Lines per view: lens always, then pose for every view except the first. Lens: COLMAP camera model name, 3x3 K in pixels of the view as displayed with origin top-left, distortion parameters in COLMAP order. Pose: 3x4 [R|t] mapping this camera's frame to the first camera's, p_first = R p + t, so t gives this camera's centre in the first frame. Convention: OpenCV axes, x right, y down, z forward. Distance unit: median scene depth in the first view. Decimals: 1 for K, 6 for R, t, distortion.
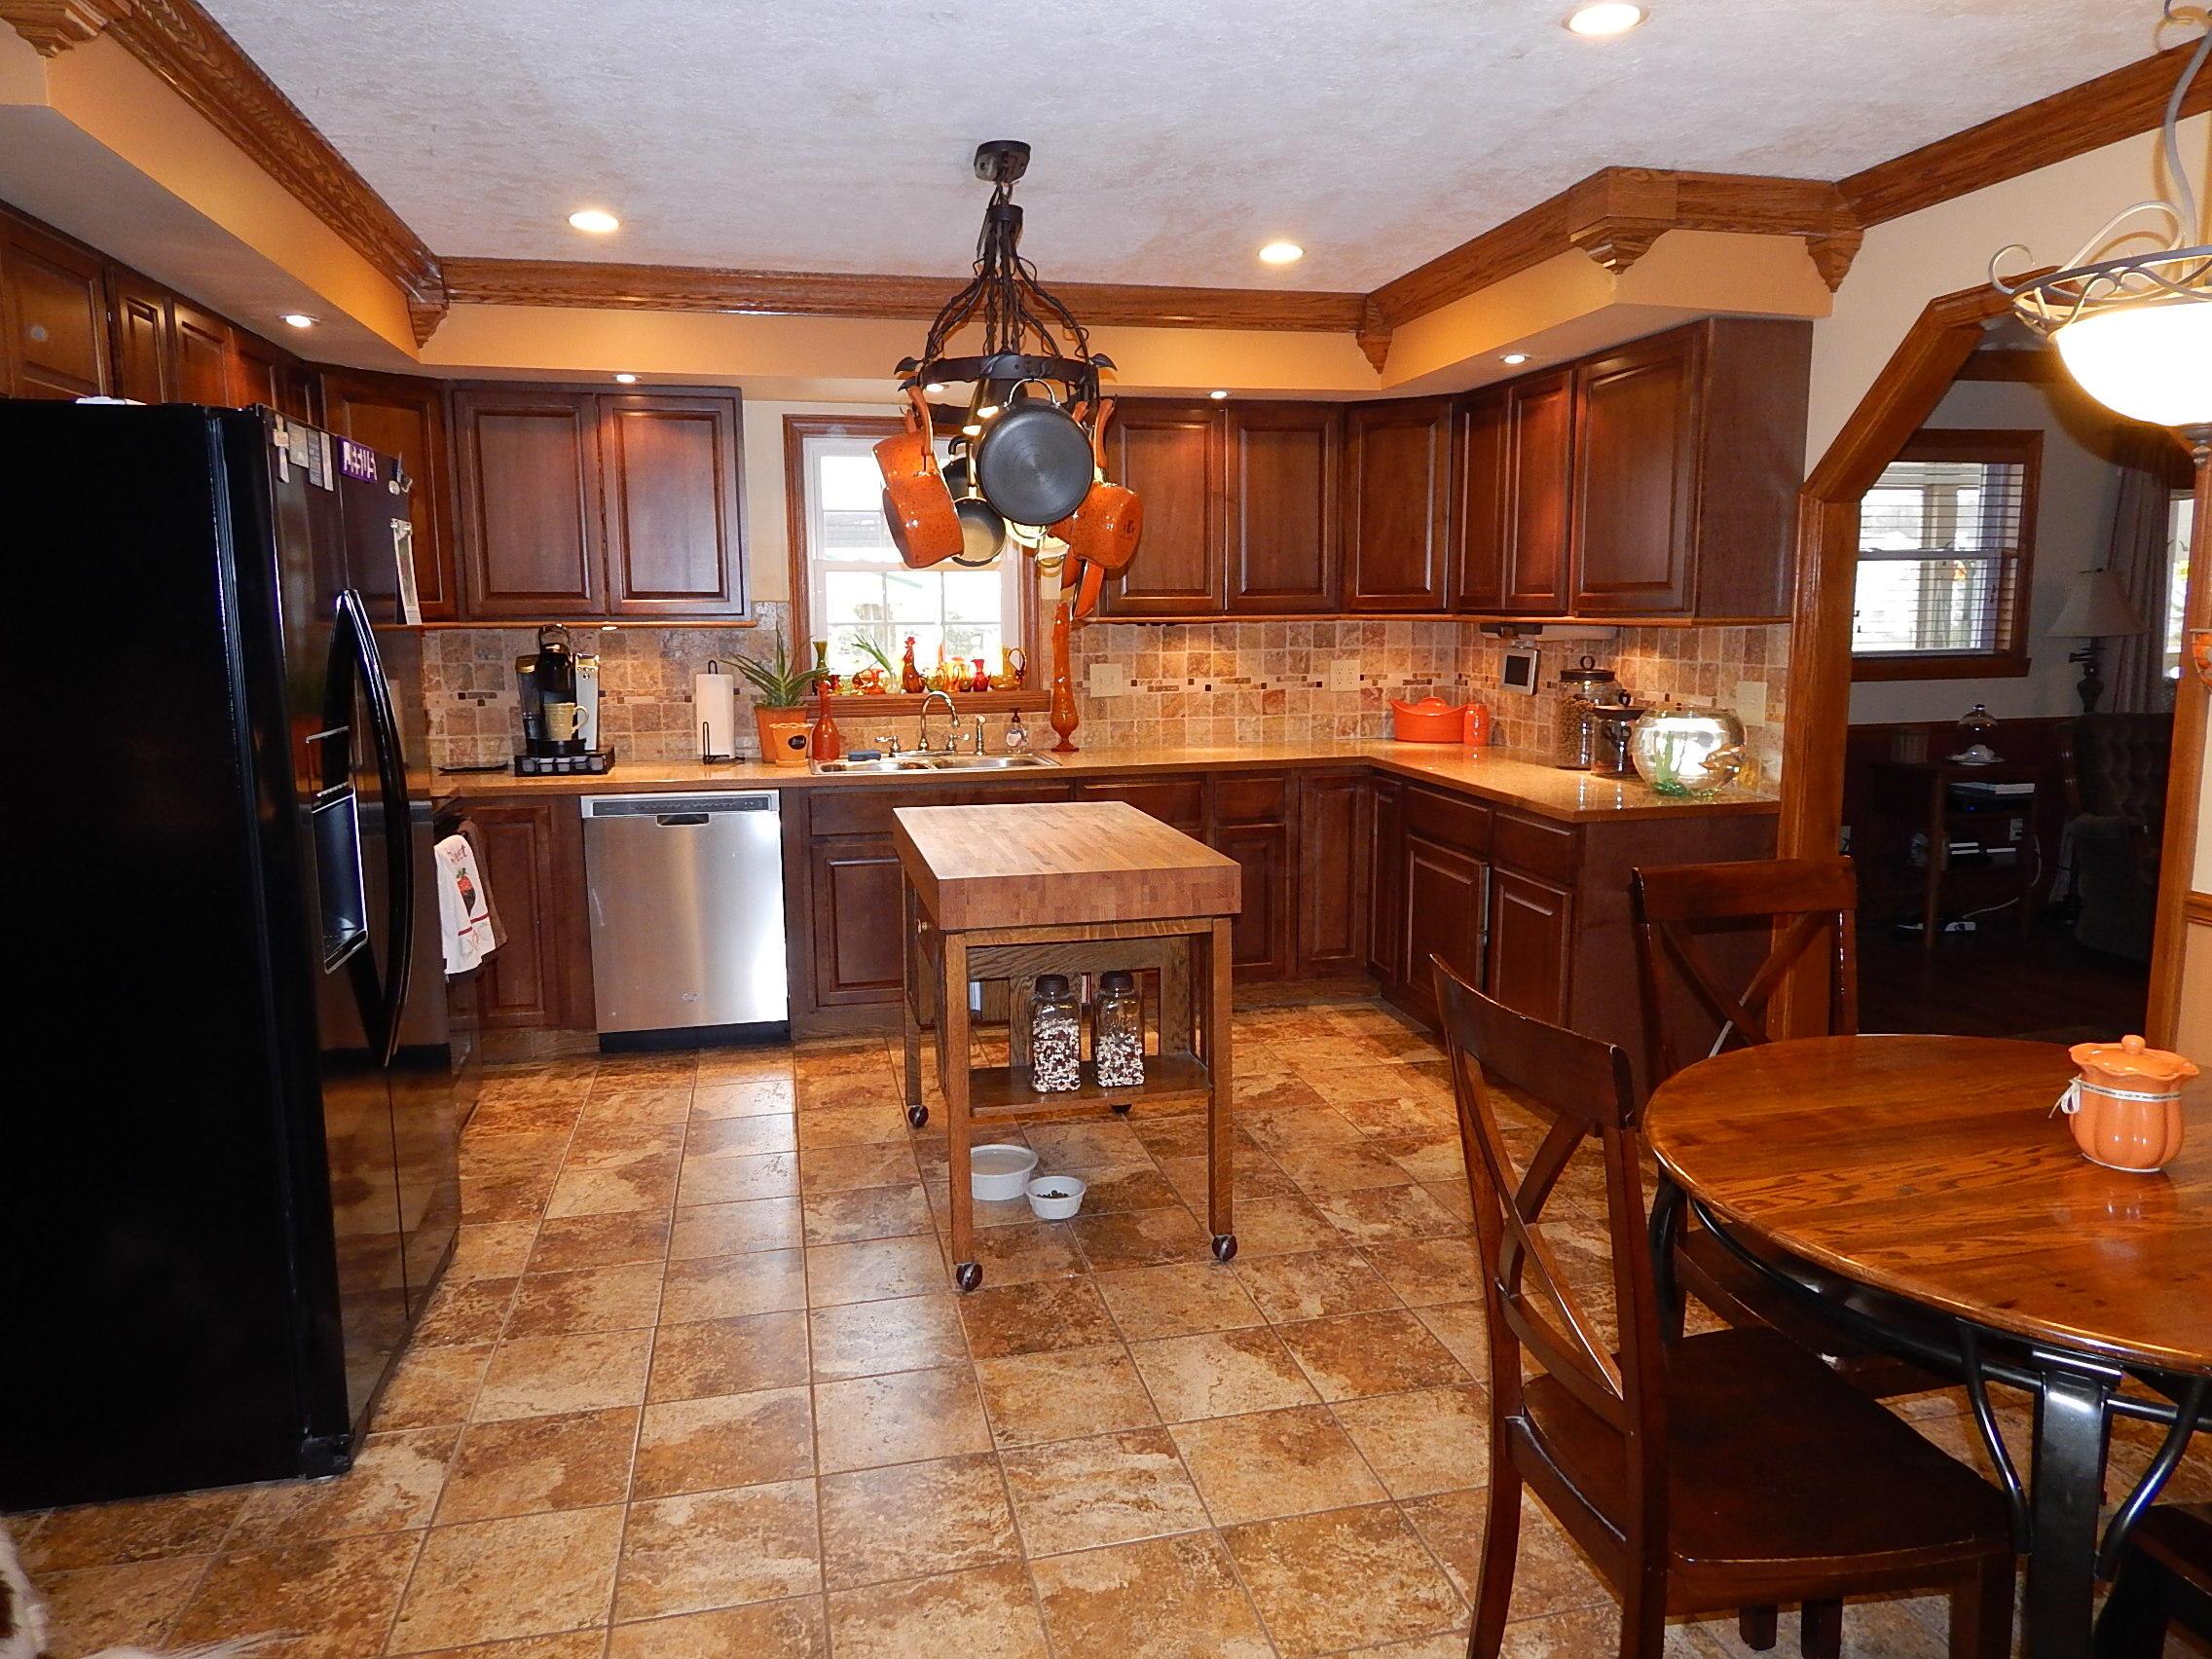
lens RADIAL K [[1457.7, 0, 1110.3], [0, 1457.7, 824.2], [0, 0, 1]] dist [-0.006098, -0.002831]
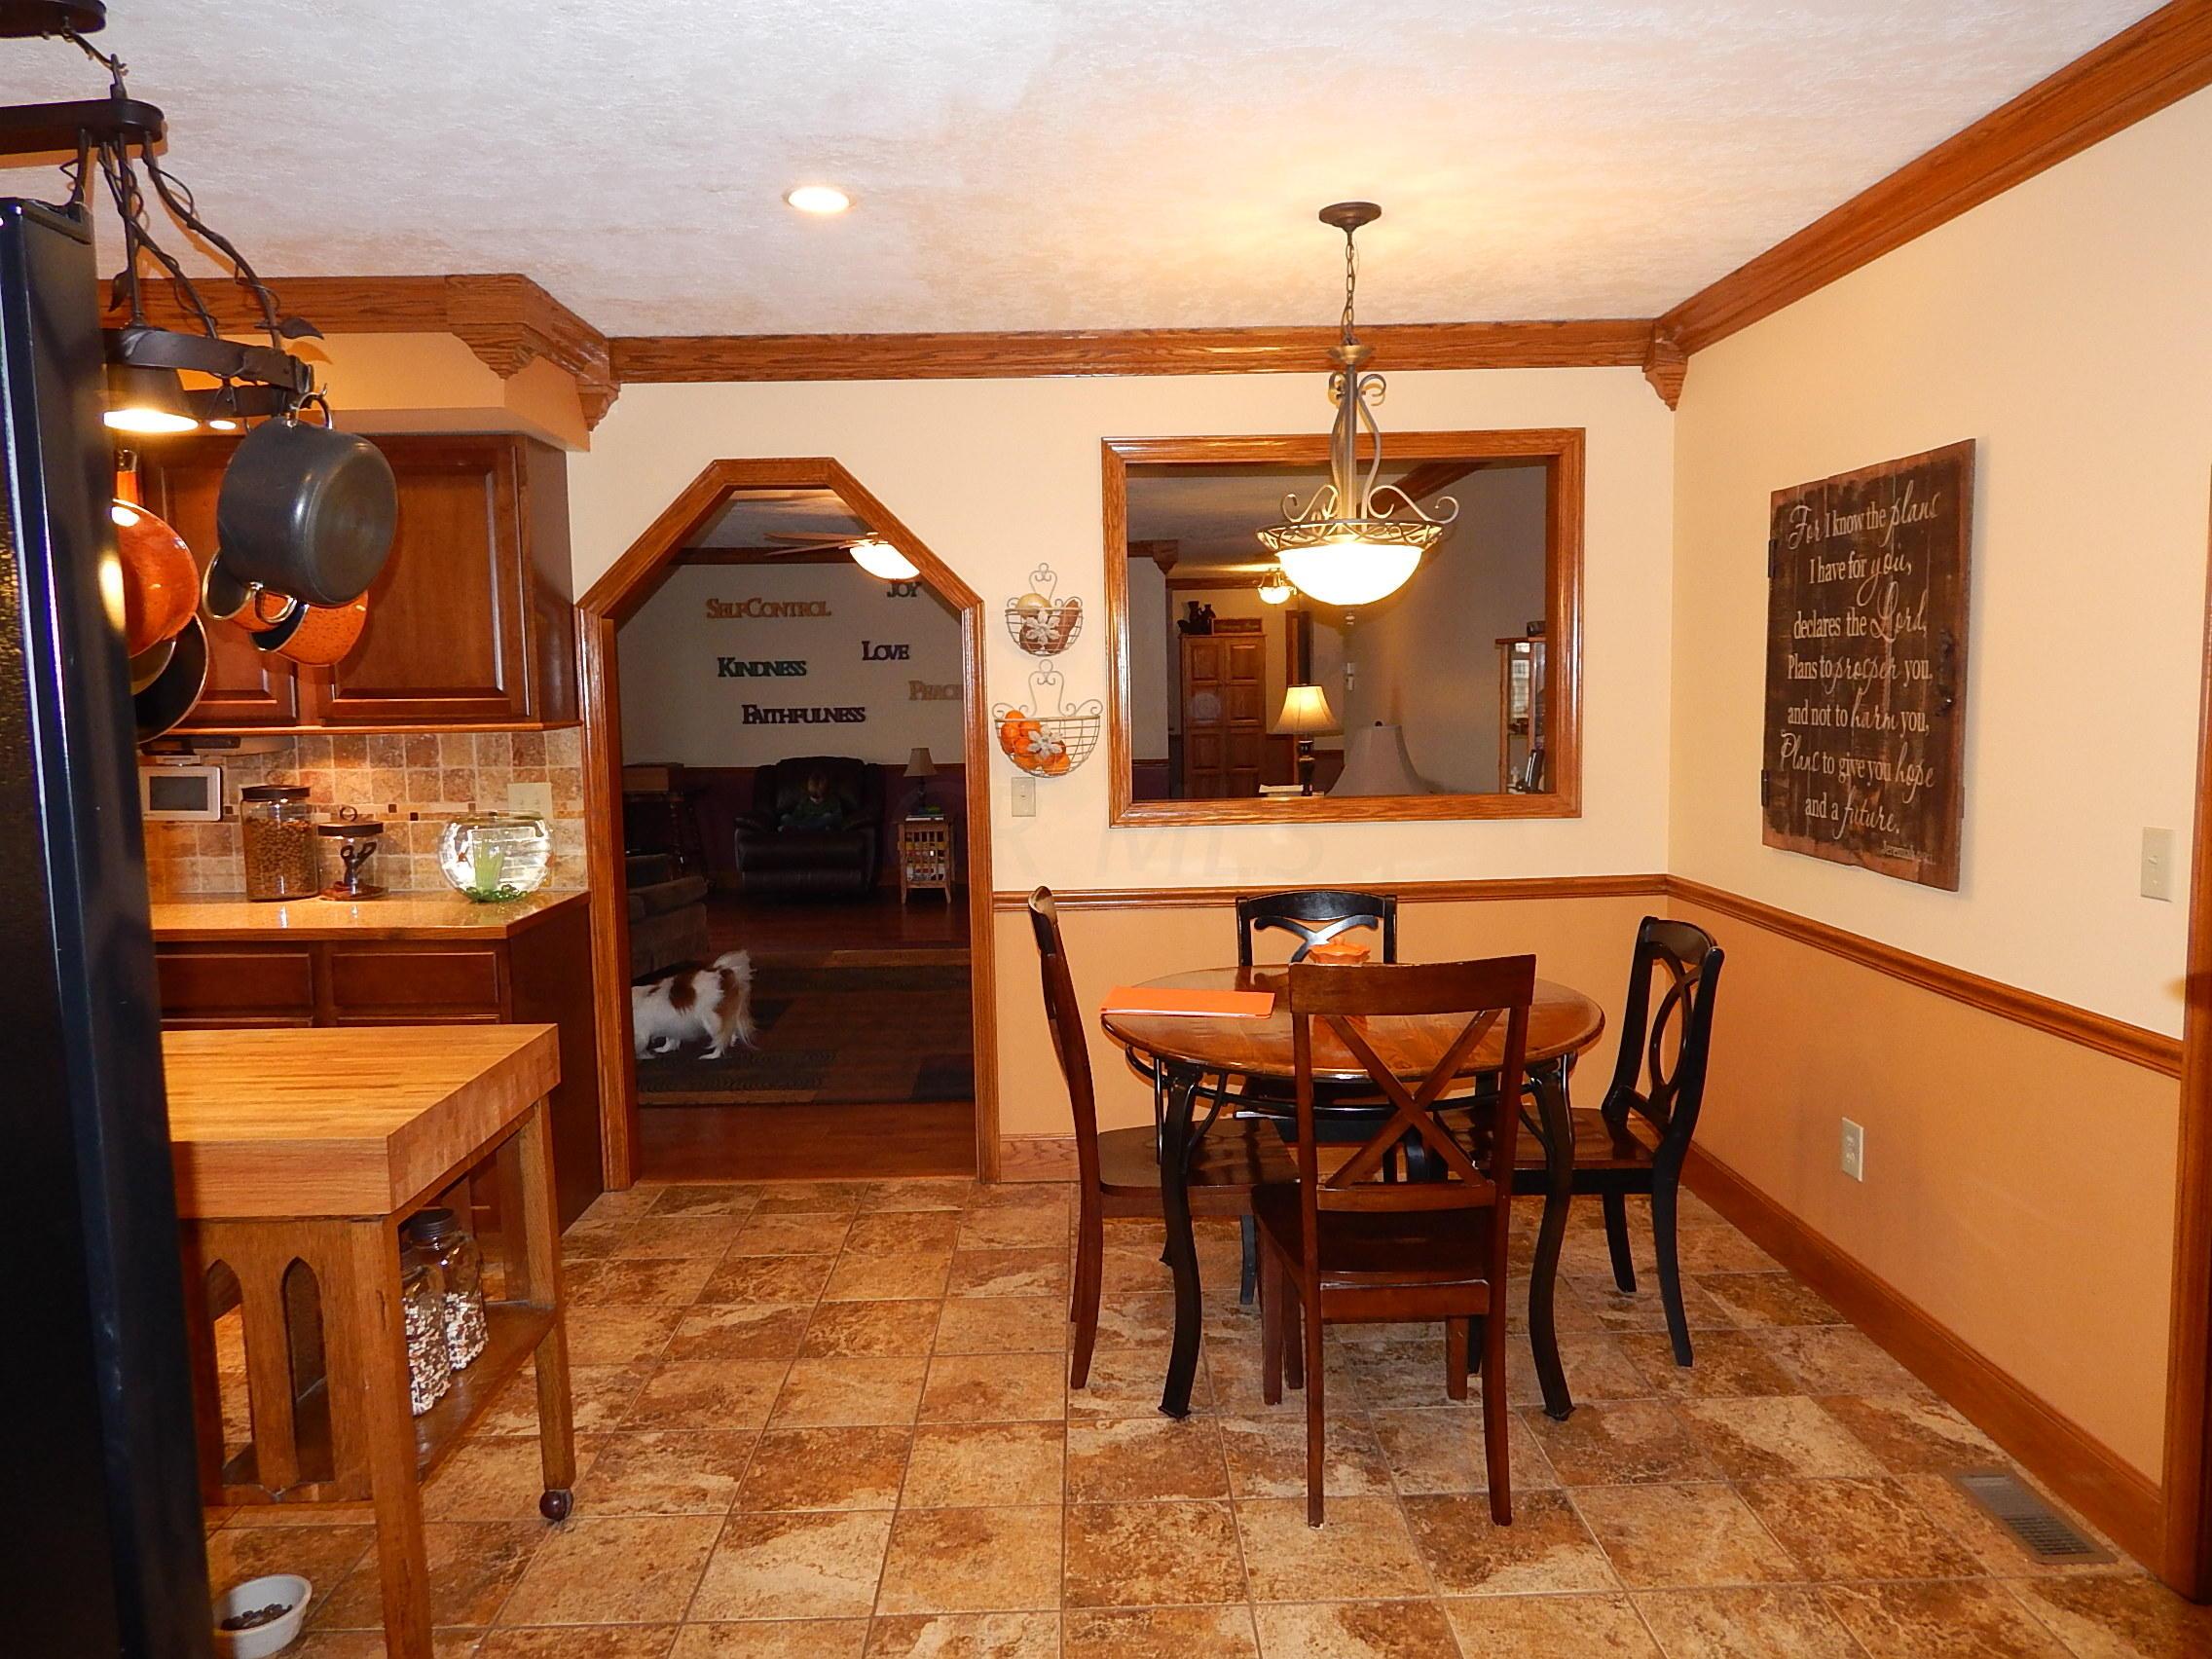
lens RADIAL K [[1457.7, 0, 1110.3], [0, 1457.7, 824.2], [0, 0, 1]] dist [-0.006098, -0.002831]
pose [[0.196598, -0.088684, 0.976465, -0.521318], [0.156330, 0.985996, 0.058075, -0.067764], [-0.967941, 0.141233, 0.207709, 0.408046]]
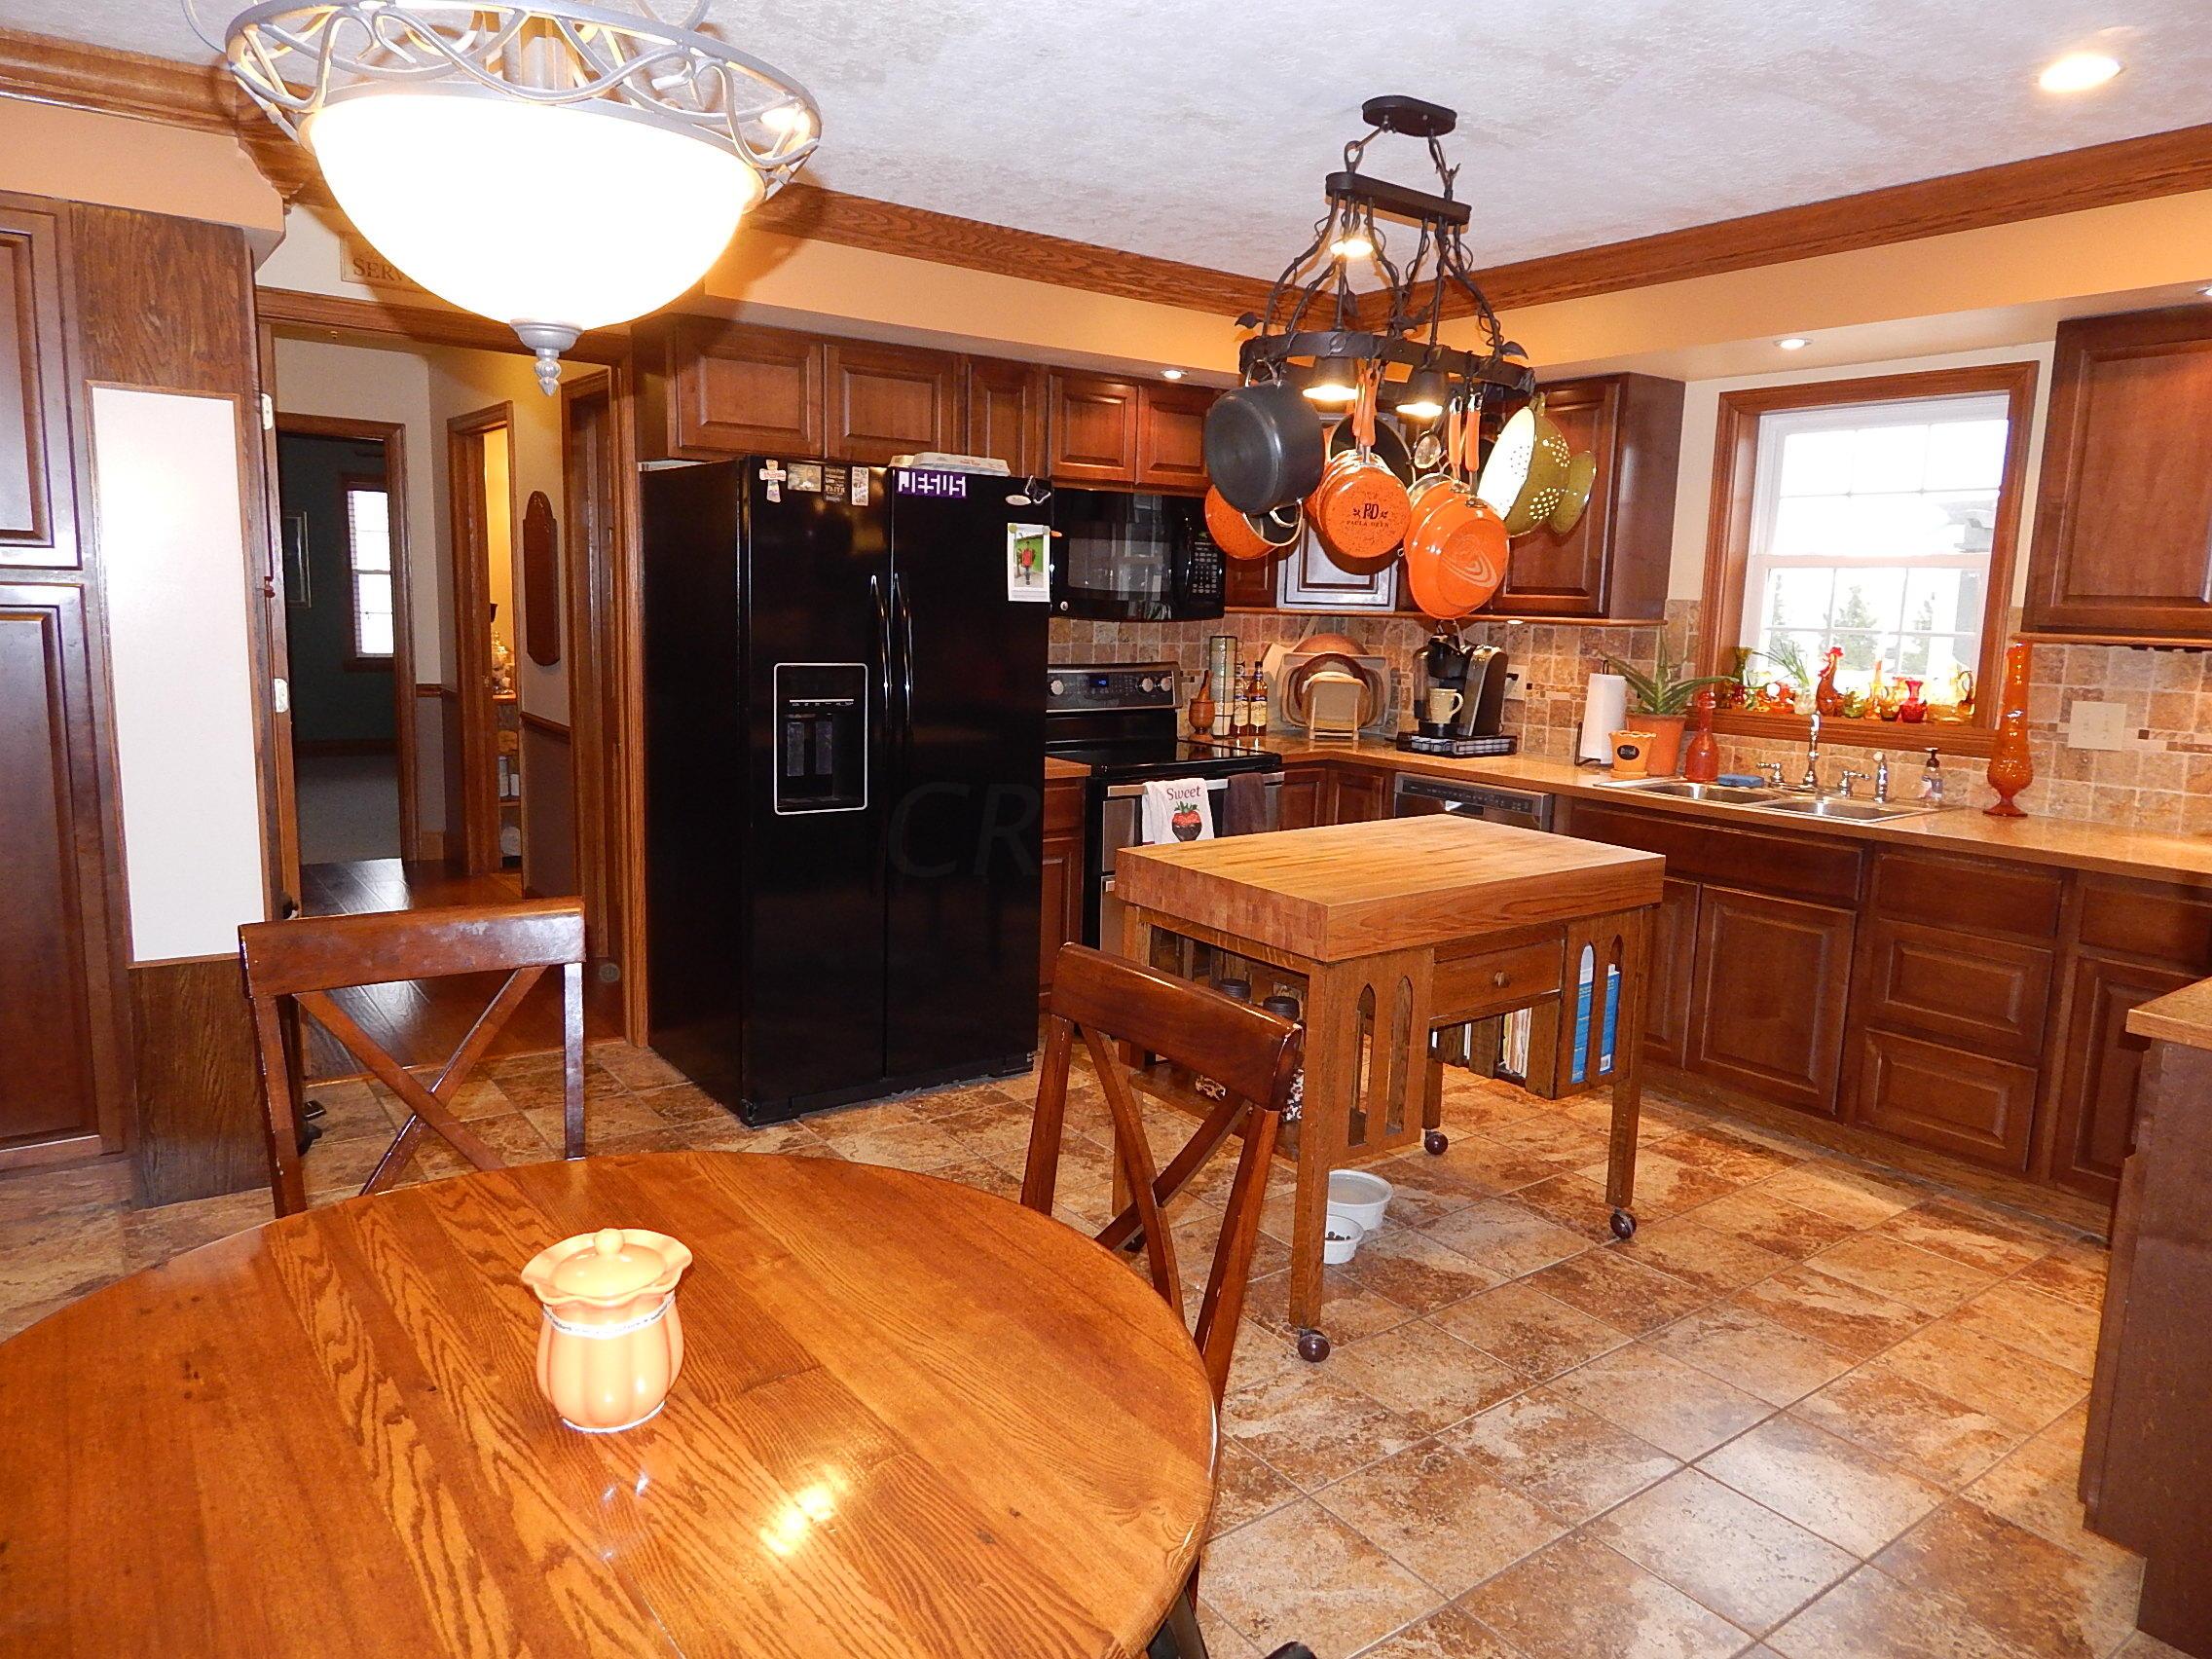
lens RADIAL K [[1446.1, 0, 1107.7], [0, 1446.1, 805.6], [0, 0, 1]] dist [0.071834, -0.081963]
pose [[0.400229, 0.149823, -0.904085, 0.643609], [-0.165507, 0.982140, 0.089490, -0.066858], [0.901346, 0.113816, 0.417877, 0.419101]]
